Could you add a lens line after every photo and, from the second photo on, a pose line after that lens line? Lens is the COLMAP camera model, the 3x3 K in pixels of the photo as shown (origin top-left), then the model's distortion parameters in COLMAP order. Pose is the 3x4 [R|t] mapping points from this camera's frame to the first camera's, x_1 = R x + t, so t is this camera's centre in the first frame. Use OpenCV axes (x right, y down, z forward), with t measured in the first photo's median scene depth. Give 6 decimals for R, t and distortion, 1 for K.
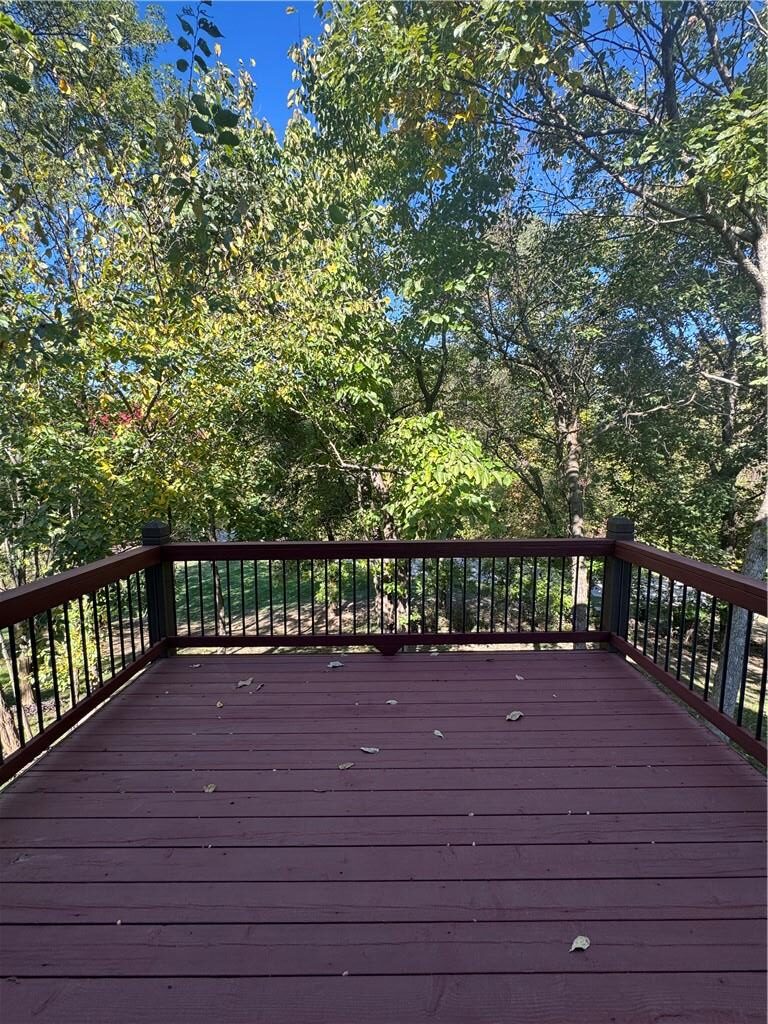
lens RADIAL K [[405.0, 0, 385.7], [0, 405.0, 512.6], [0, 0, 1]] dist [-0.013413, -0.000167]
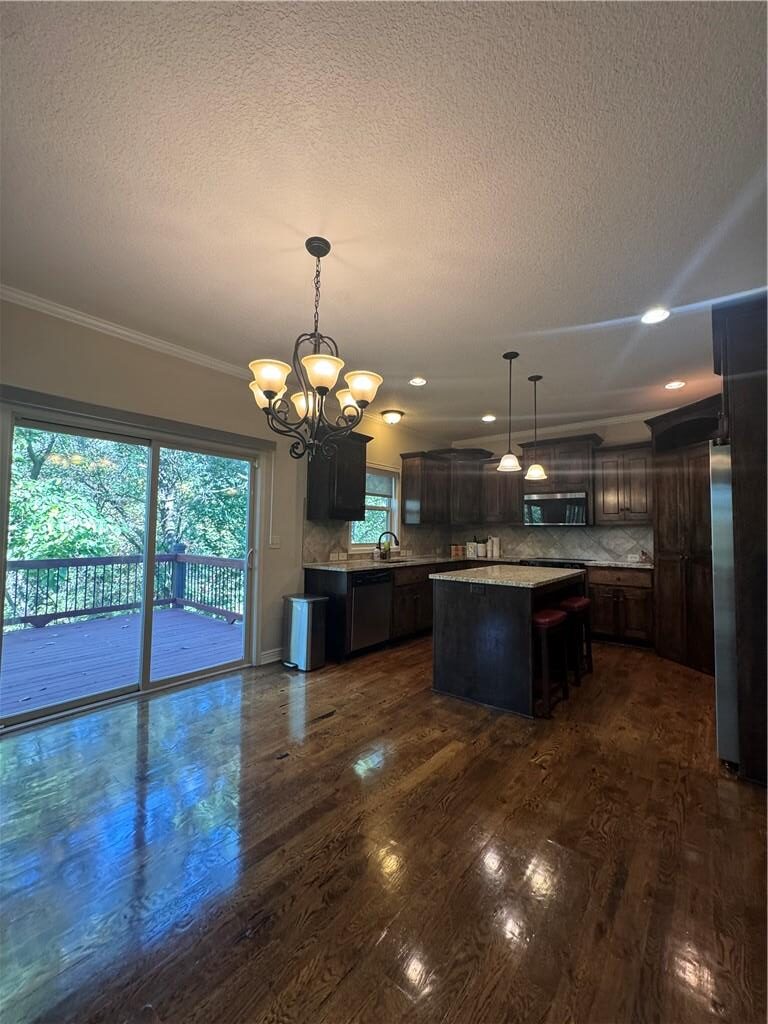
lens RADIAL K [[405.0, 0, 384.8], [0, 405.0, 514.0], [0, 0, 1]] dist [-0.013413, -0.000167]
pose [[0.629722, 0.047039, 0.775395, -0.215942], [0.076590, 0.989542, -0.122232, 0.107511], [-0.773036, 0.136360, 0.619534, -0.640710]]
